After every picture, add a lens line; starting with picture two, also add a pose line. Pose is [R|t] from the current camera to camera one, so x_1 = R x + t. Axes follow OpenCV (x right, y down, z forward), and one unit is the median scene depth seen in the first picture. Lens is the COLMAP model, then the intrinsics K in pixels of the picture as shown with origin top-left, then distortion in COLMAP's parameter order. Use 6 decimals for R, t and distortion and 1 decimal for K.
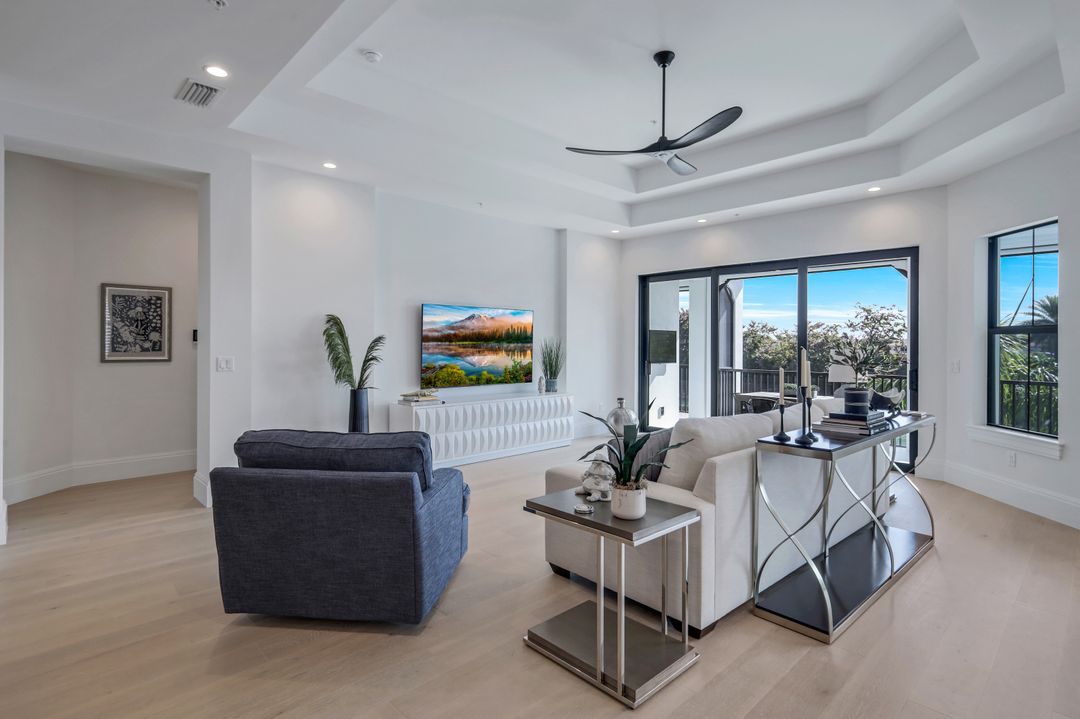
lens RADIAL K [[532.5, 0, 545.7], [0, 532.5, 343.5], [0, 0, 1]] dist [0.000425, 0.000143]
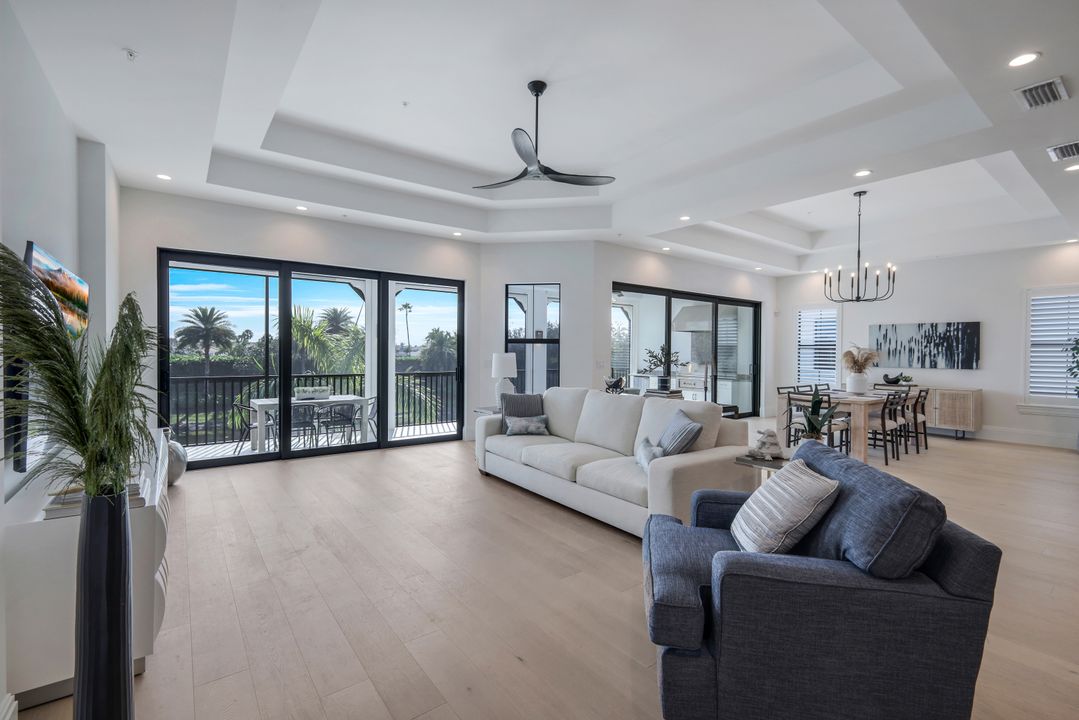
lens RADIAL K [[478.3, 0, 535.4], [0, 478.3, 364.5], [0, 0, 1]] dist [0.001866, 0.000195]
pose [[0.119470, -0.032388, 0.992309, -0.445994], [-0.008824, 0.999394, 0.033682, -0.002190], [-0.992799, -0.012781, 0.119112, 0.518656]]
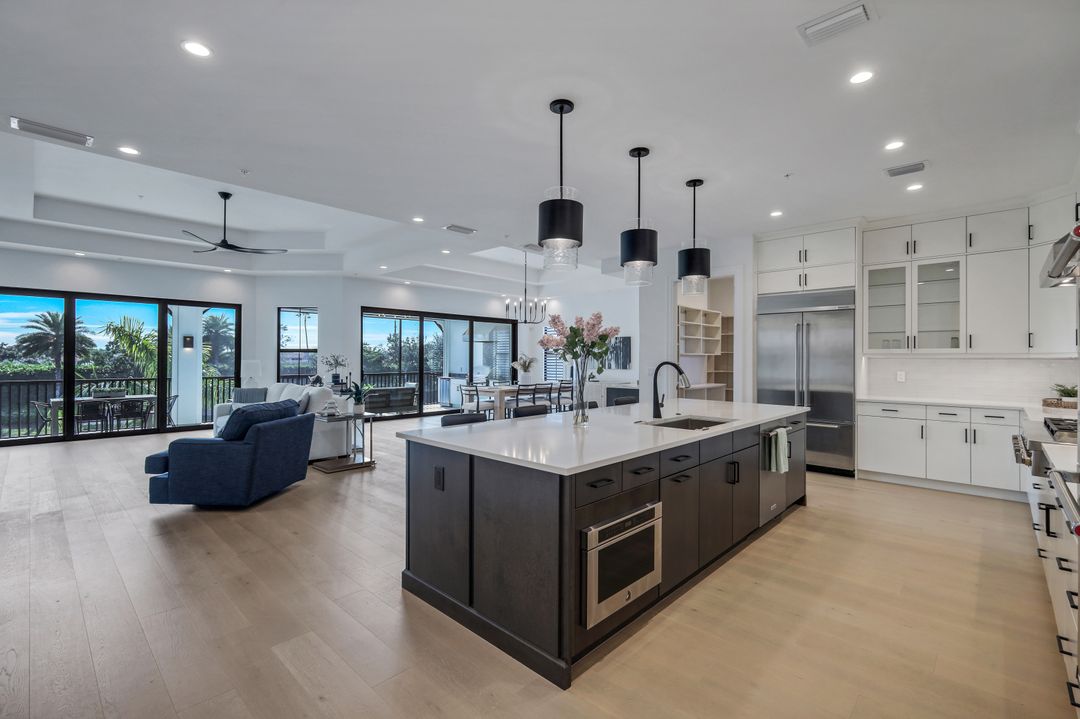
lens RADIAL K [[484.9, 0, 540.0], [0, 484.9, 359.5], [0, 0, 1]] dist [0.004850, 0.000552]
pose [[-0.045742, -0.007740, 0.998923, -0.837035], [-0.004888, 0.999960, 0.007525, -0.006249], [-0.998941, -0.004539, -0.045778, 0.022542]]
